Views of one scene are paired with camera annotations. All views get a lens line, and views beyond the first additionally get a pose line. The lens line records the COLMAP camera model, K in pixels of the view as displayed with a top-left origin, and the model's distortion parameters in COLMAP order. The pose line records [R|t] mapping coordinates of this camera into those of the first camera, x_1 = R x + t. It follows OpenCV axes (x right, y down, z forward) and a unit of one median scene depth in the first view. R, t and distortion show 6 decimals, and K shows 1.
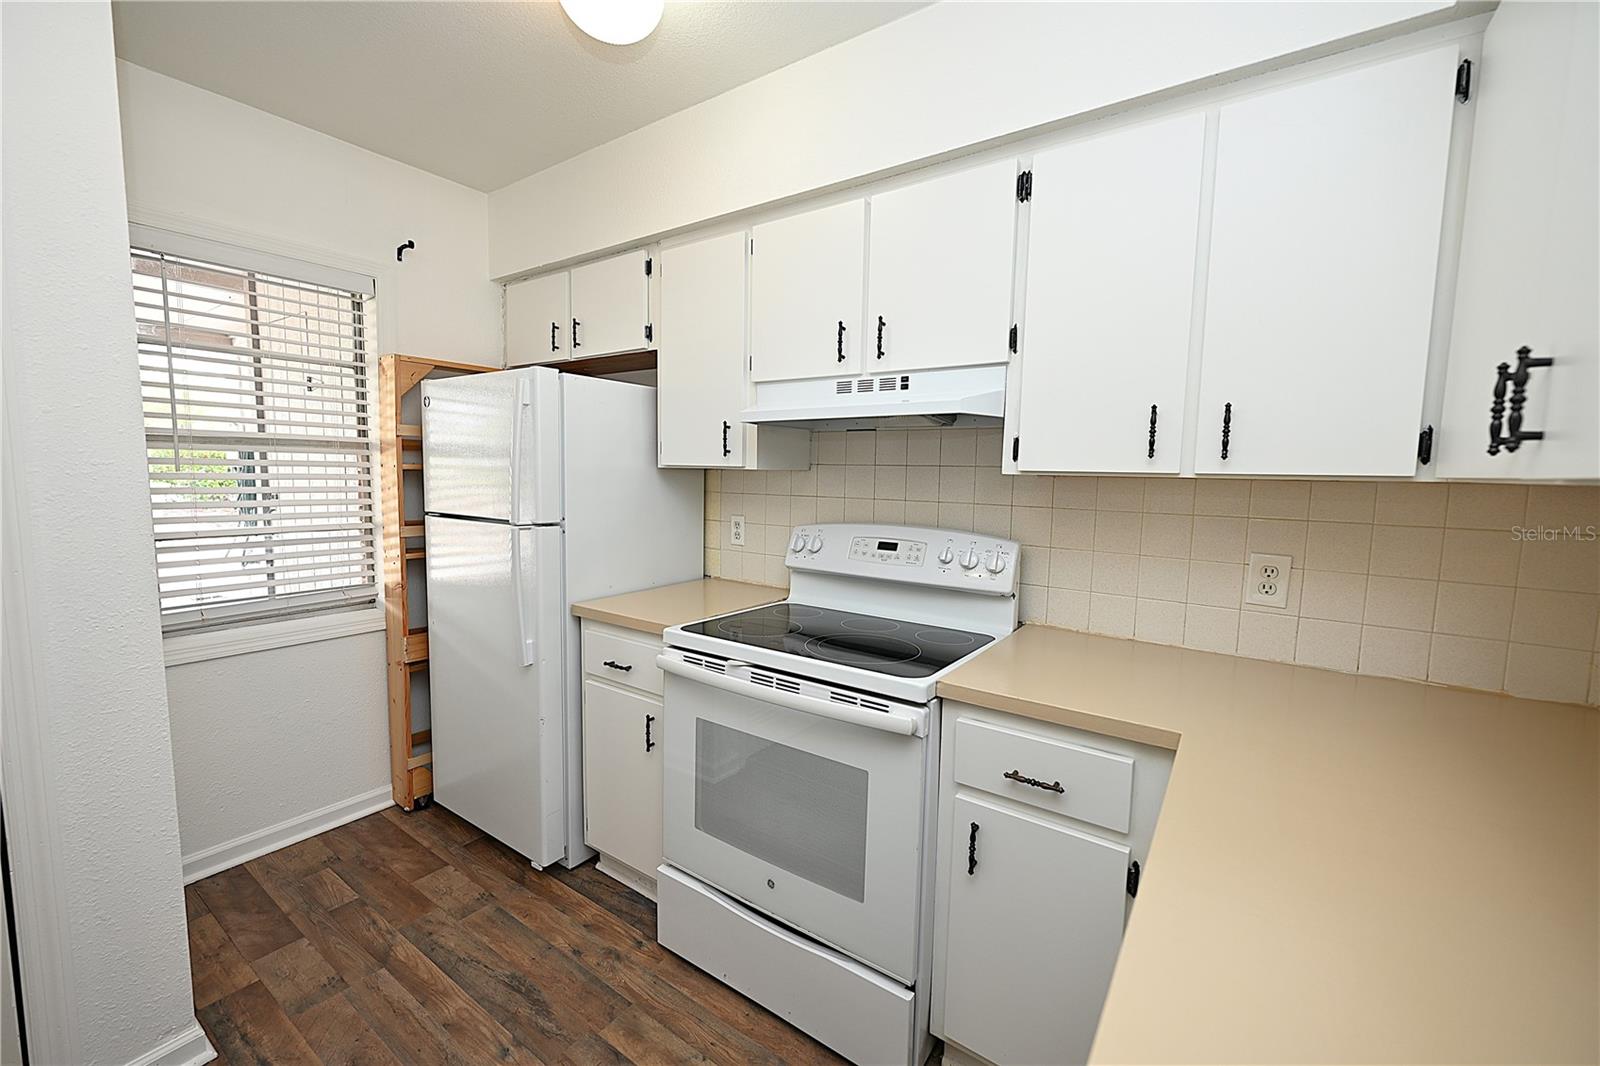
lens RADIAL K [[639.9, 0, 799.6], [0, 639.9, 528.4], [0, 0, 1]] dist [-0.000294, -0.000168]
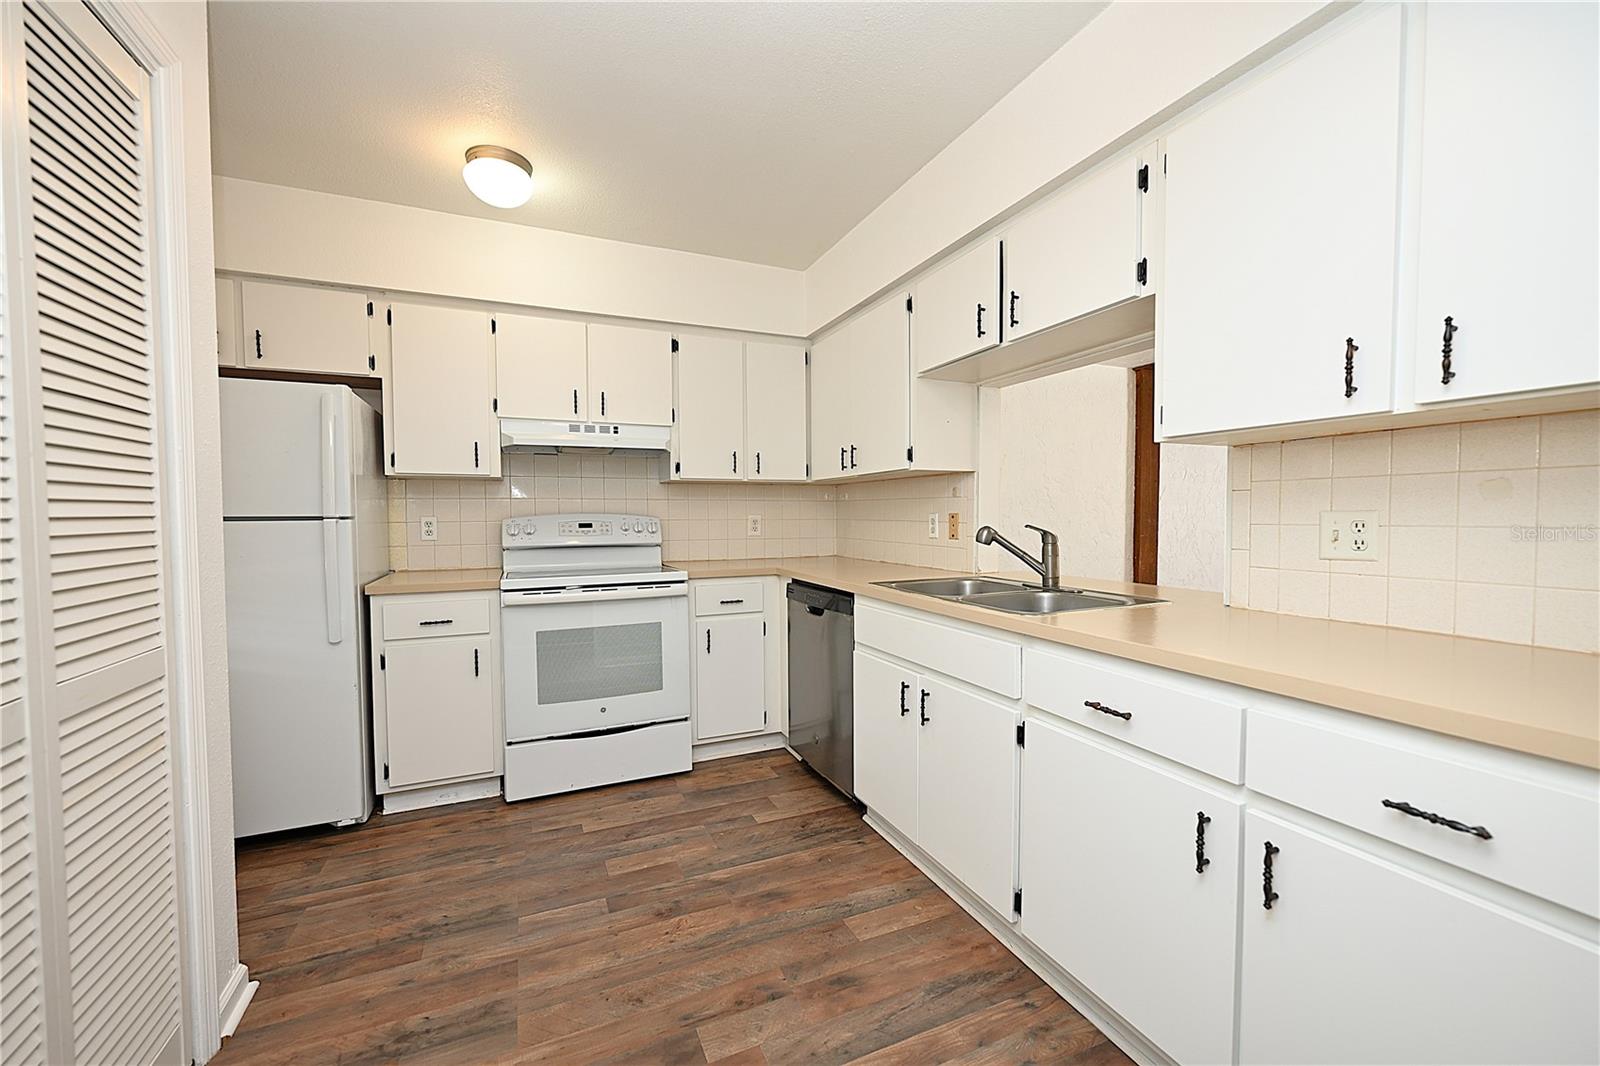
lens RADIAL K [[683.5, 0, 800.0], [0, 683.5, 533.0], [0, 0, 1]] dist [-0.000214, -0.000048]
pose [[0.508386, -0.040702, 0.860167, -1.056015], [0.093106, 0.995625, -0.007917, 0.108336], [-0.856081, 0.084112, 0.509952, -0.350158]]
